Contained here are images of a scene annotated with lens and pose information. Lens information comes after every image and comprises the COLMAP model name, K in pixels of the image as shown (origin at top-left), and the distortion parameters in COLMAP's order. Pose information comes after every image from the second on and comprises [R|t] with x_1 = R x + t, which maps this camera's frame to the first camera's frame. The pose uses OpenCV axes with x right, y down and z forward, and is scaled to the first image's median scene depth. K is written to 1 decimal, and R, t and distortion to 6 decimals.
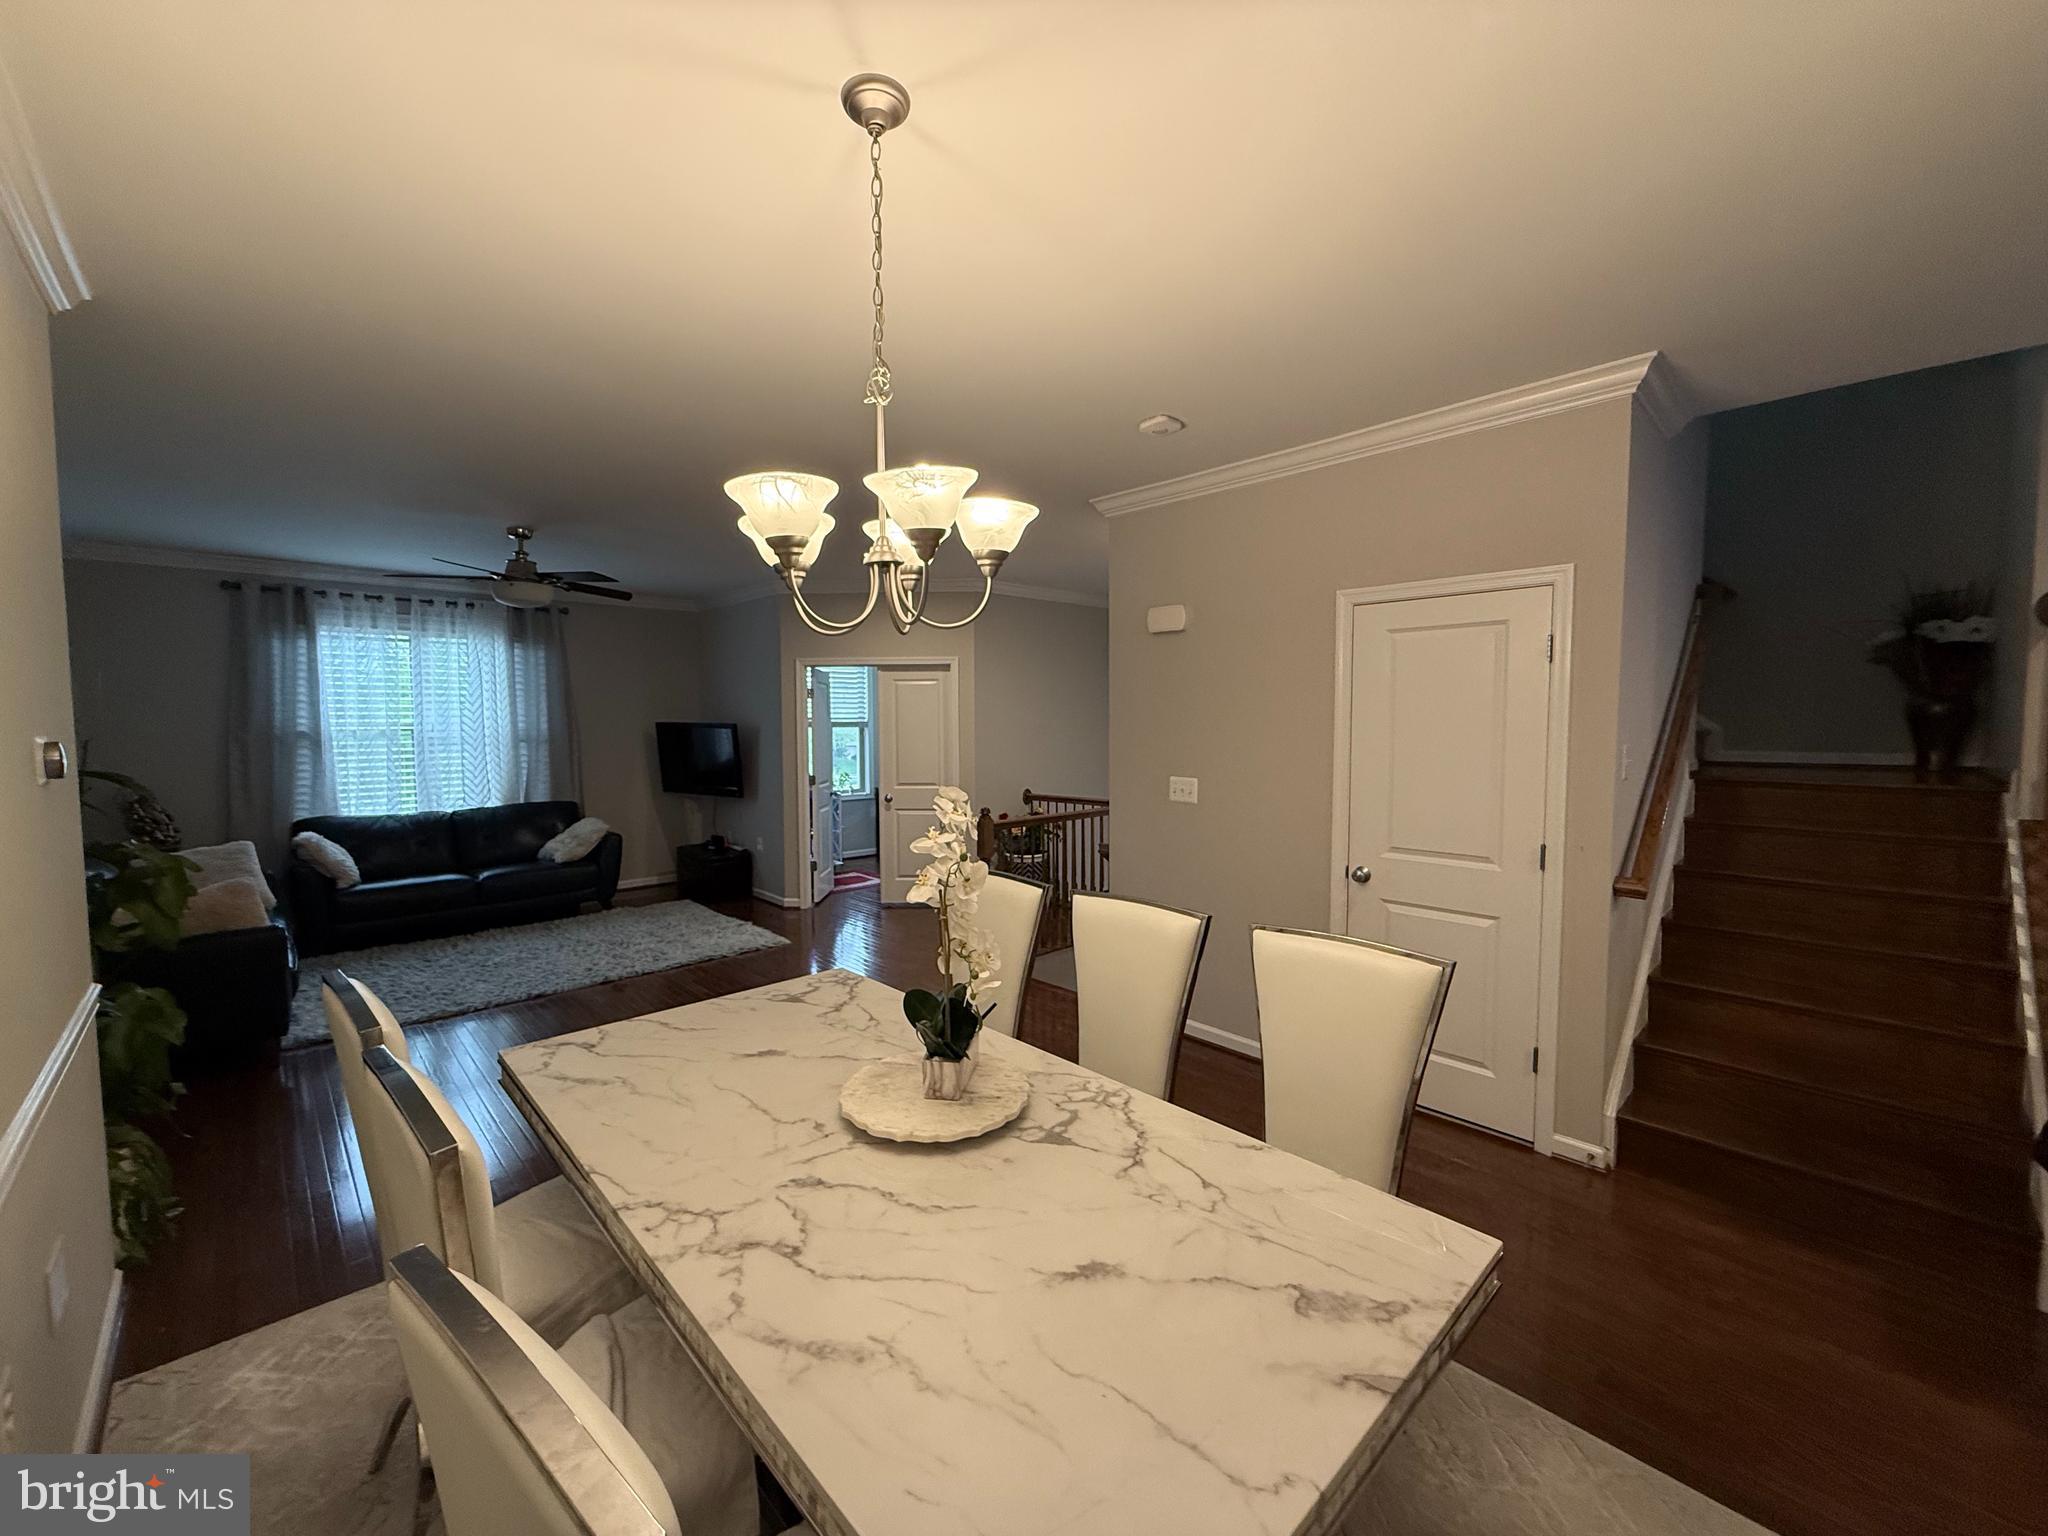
lens RADIAL K [[813.1, 0, 1019.2], [0, 813.1, 767.0], [0, 0, 1]] dist [-0.000494, 0.000195]
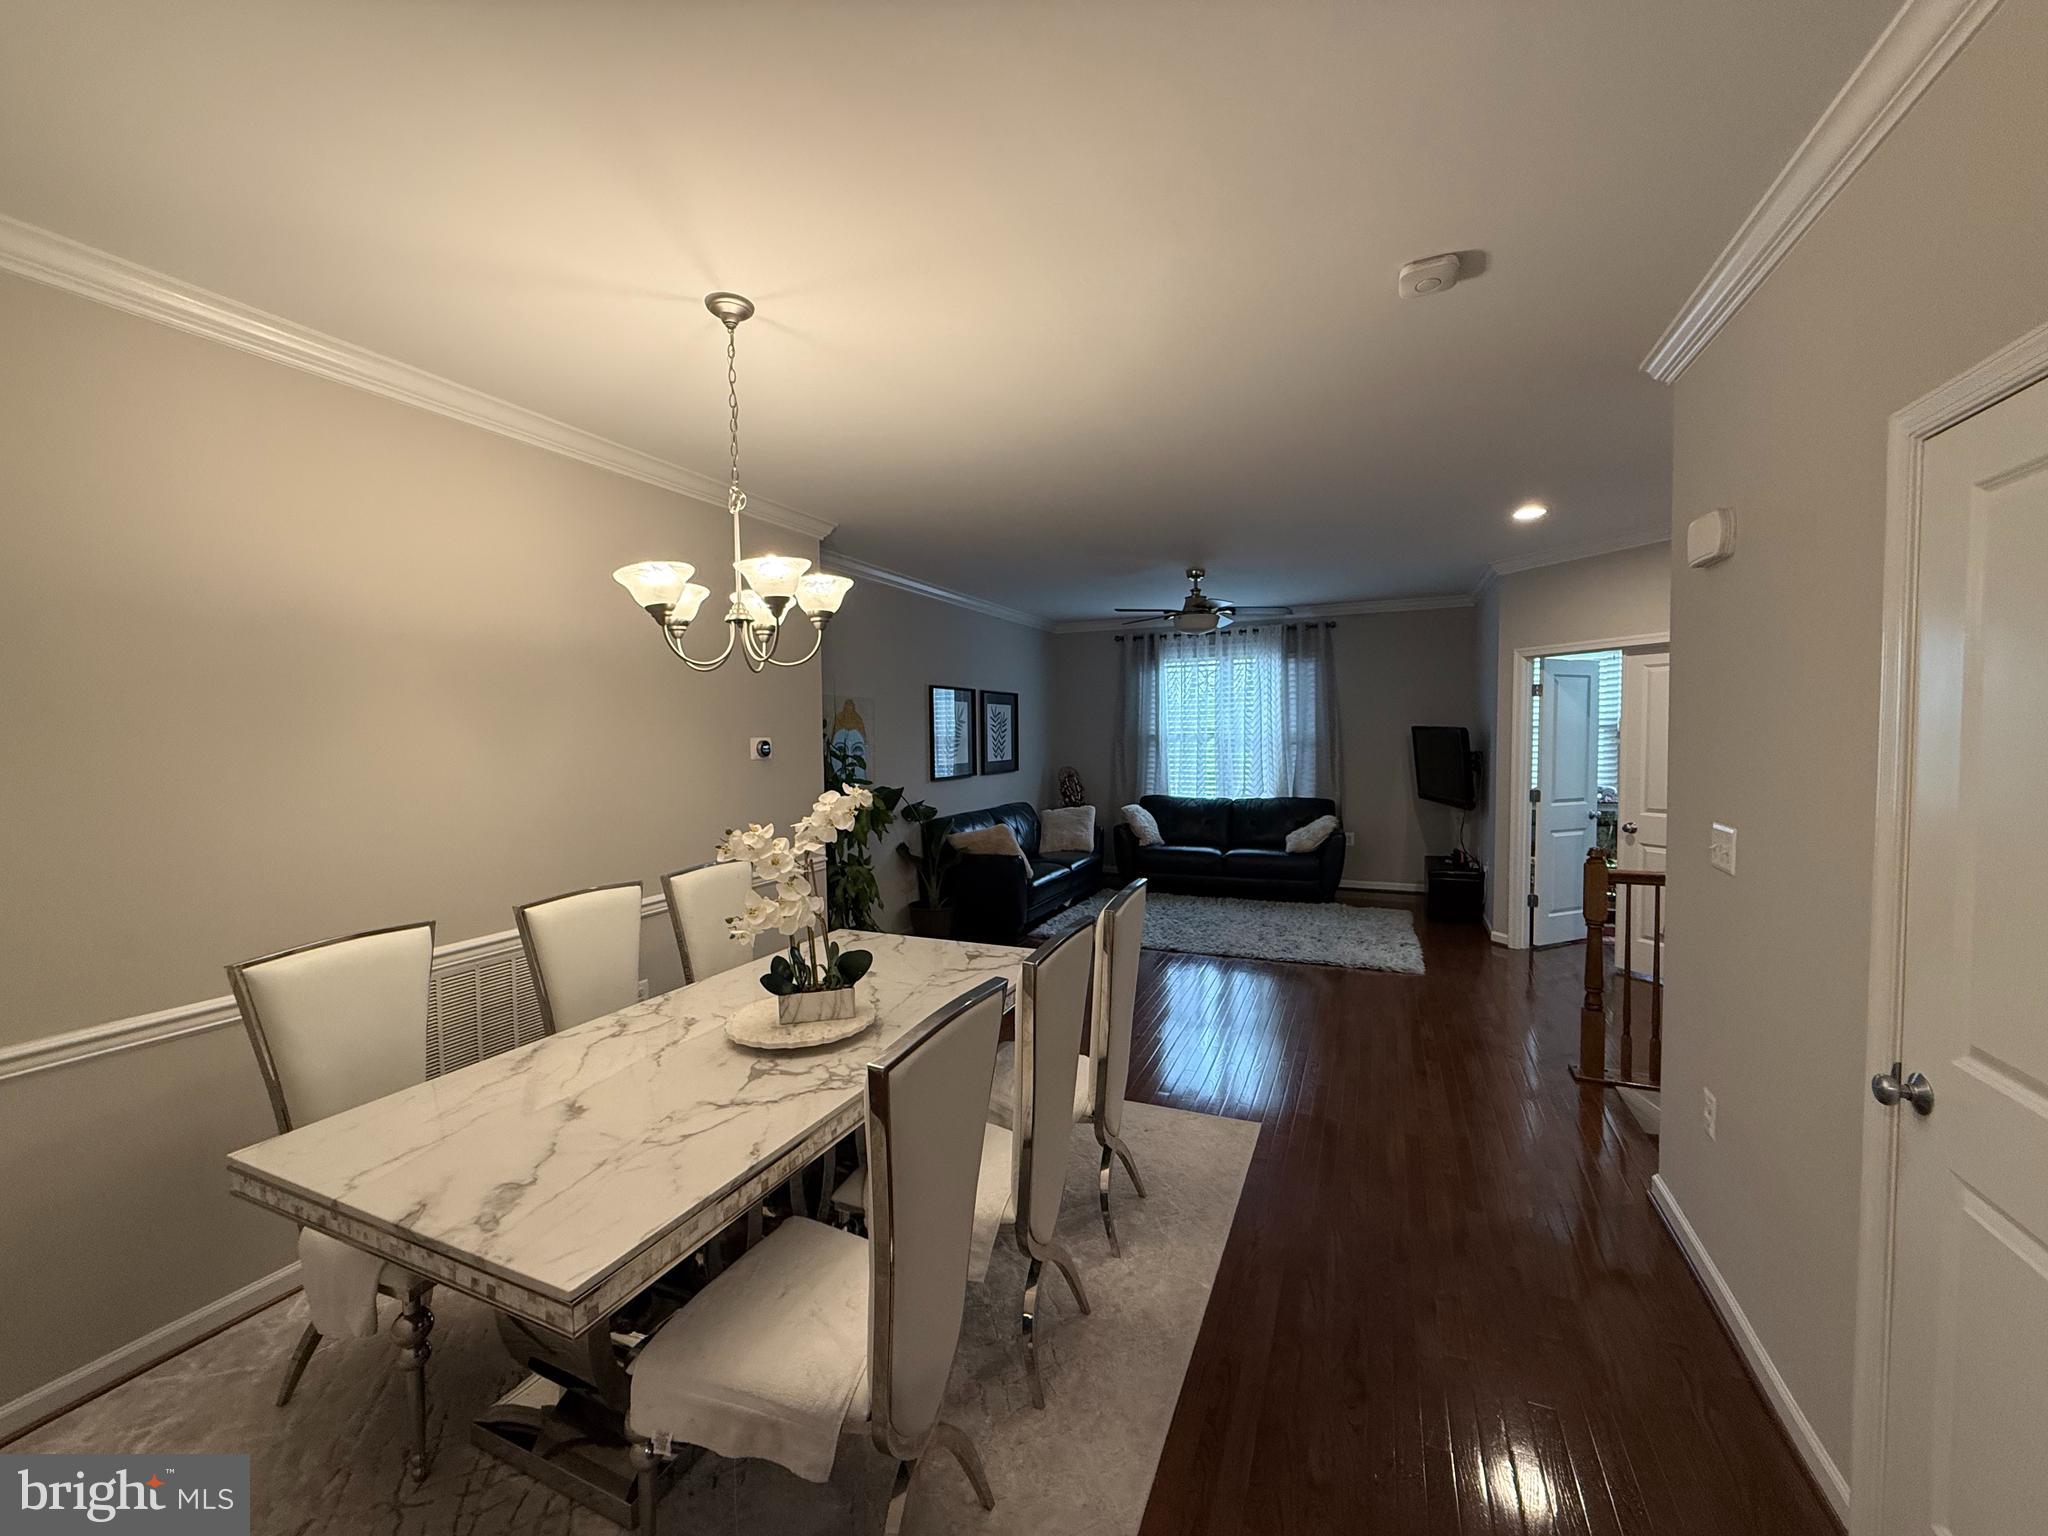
lens RADIAL K [[813.1, 0, 1019.2], [0, 813.1, 767.0], [0, 0, 1]] dist [-0.000494, 0.000195]
pose [[0.381142, 0.039740, -0.923662, 0.340975], [-0.042432, 0.998775, 0.025463, -0.012946], [0.923542, 0.029488, 0.382361, 0.230827]]
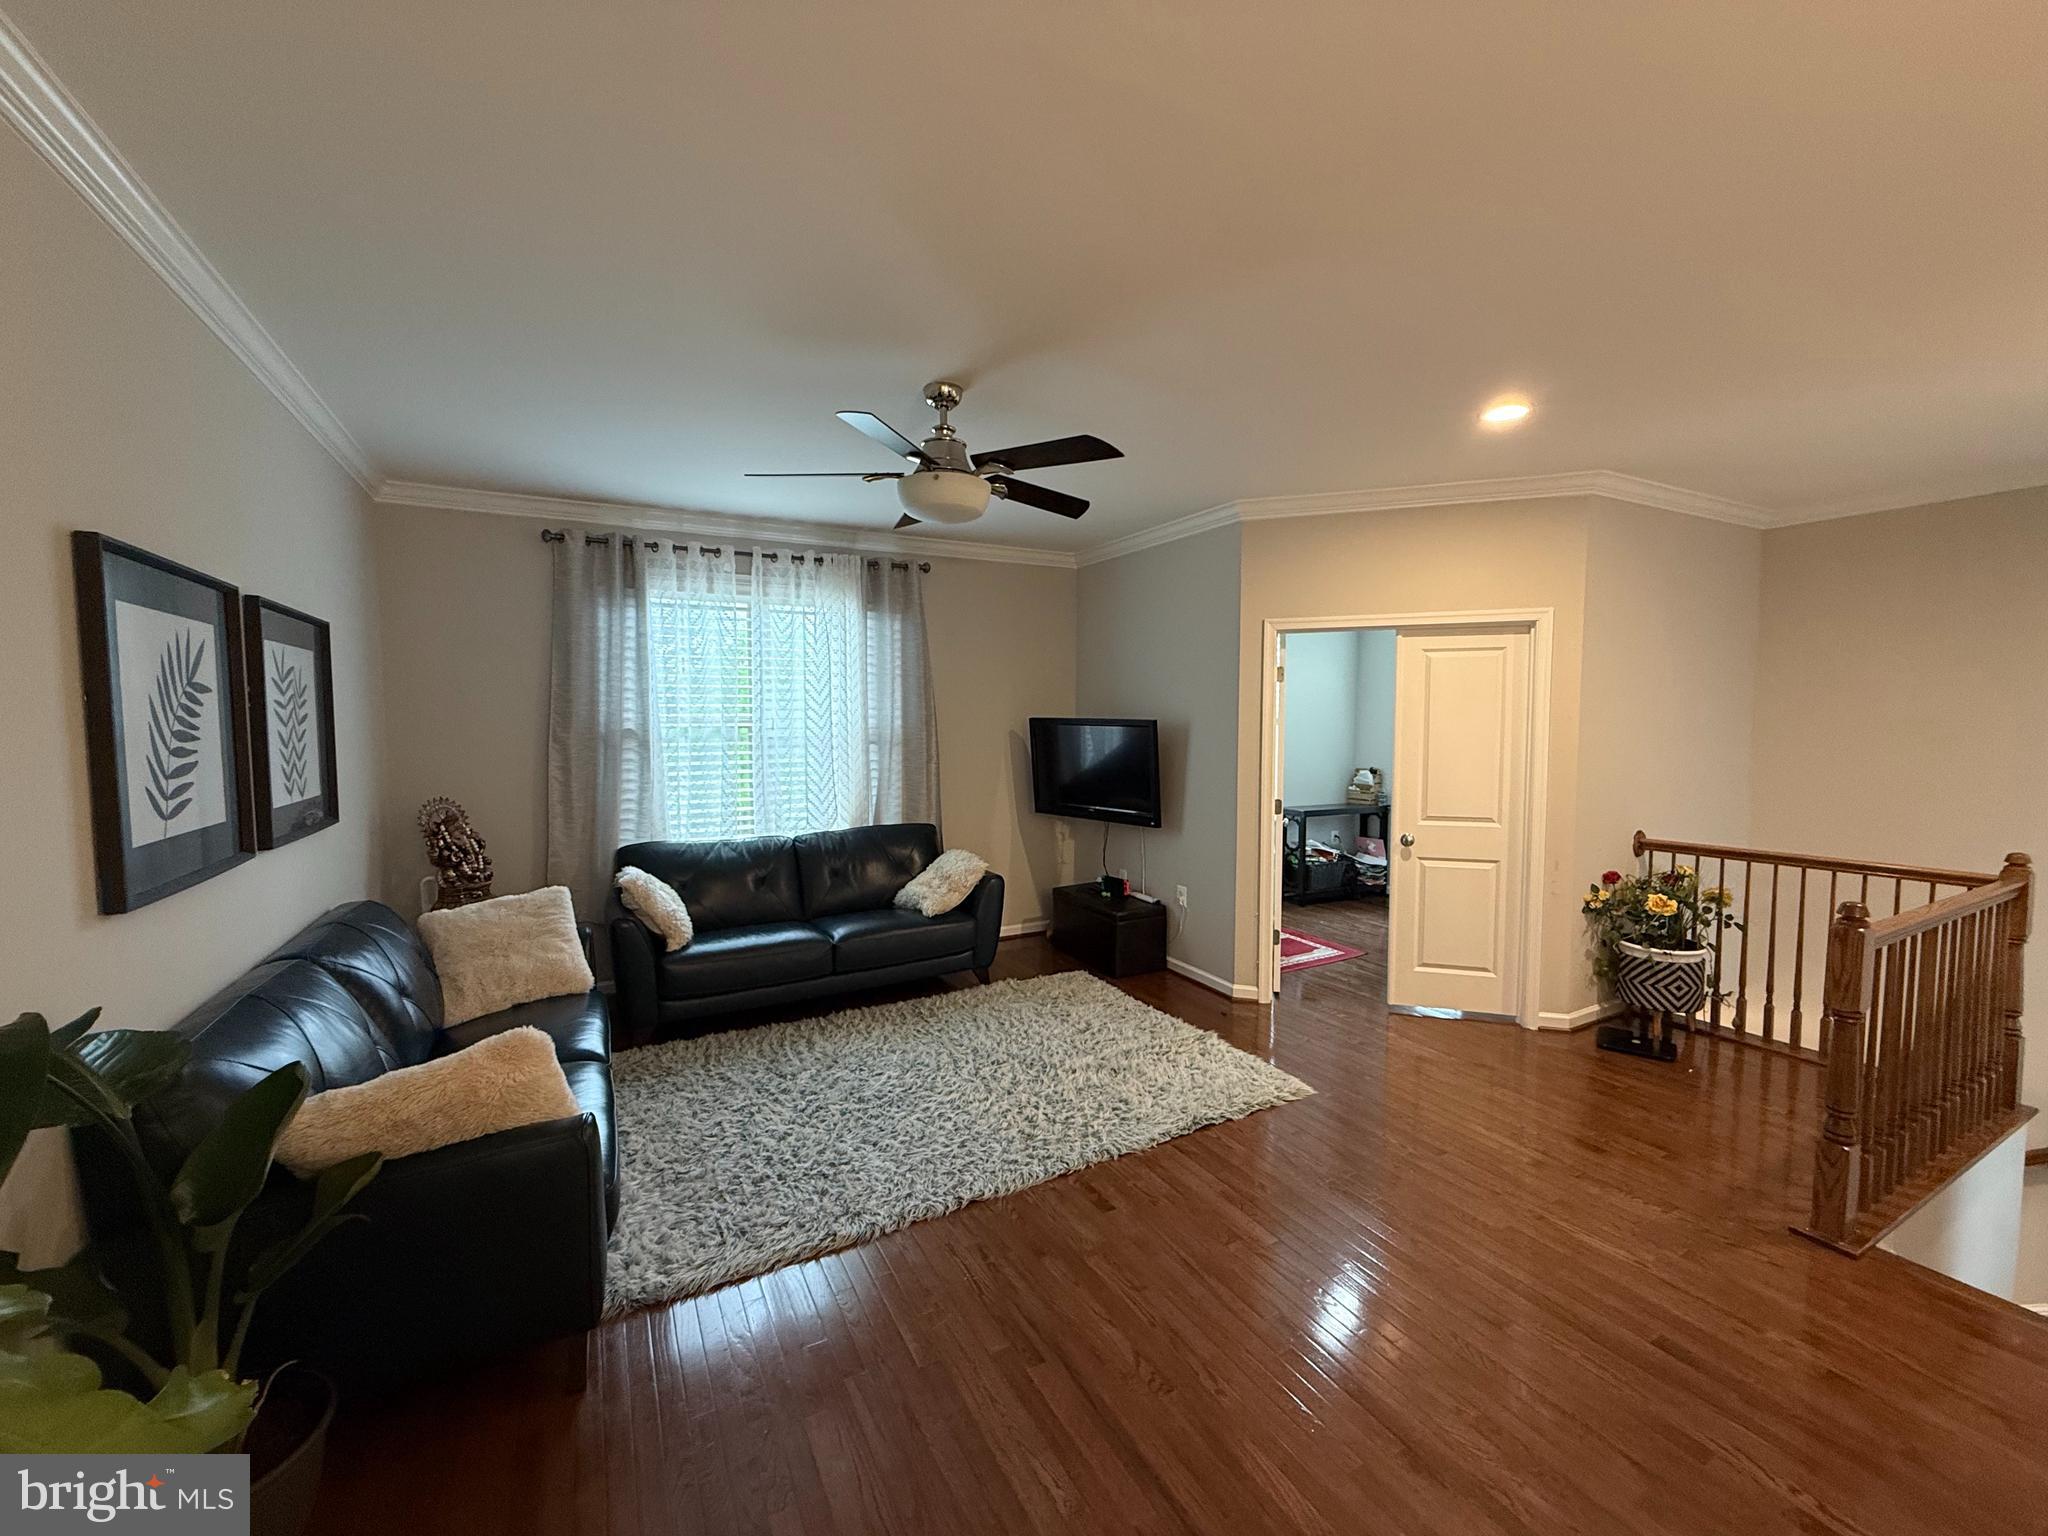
lens RADIAL K [[813.1, 0, 1019.2], [0, 813.1, 767.0], [0, 0, 1]] dist [-0.000494, 0.000195]
pose [[0.962488, 0.017473, -0.270761, -0.312945], [-0.016431, 0.999846, 0.006114, -0.018408], [0.270826, -0.001435, 0.962627, 0.354053]]
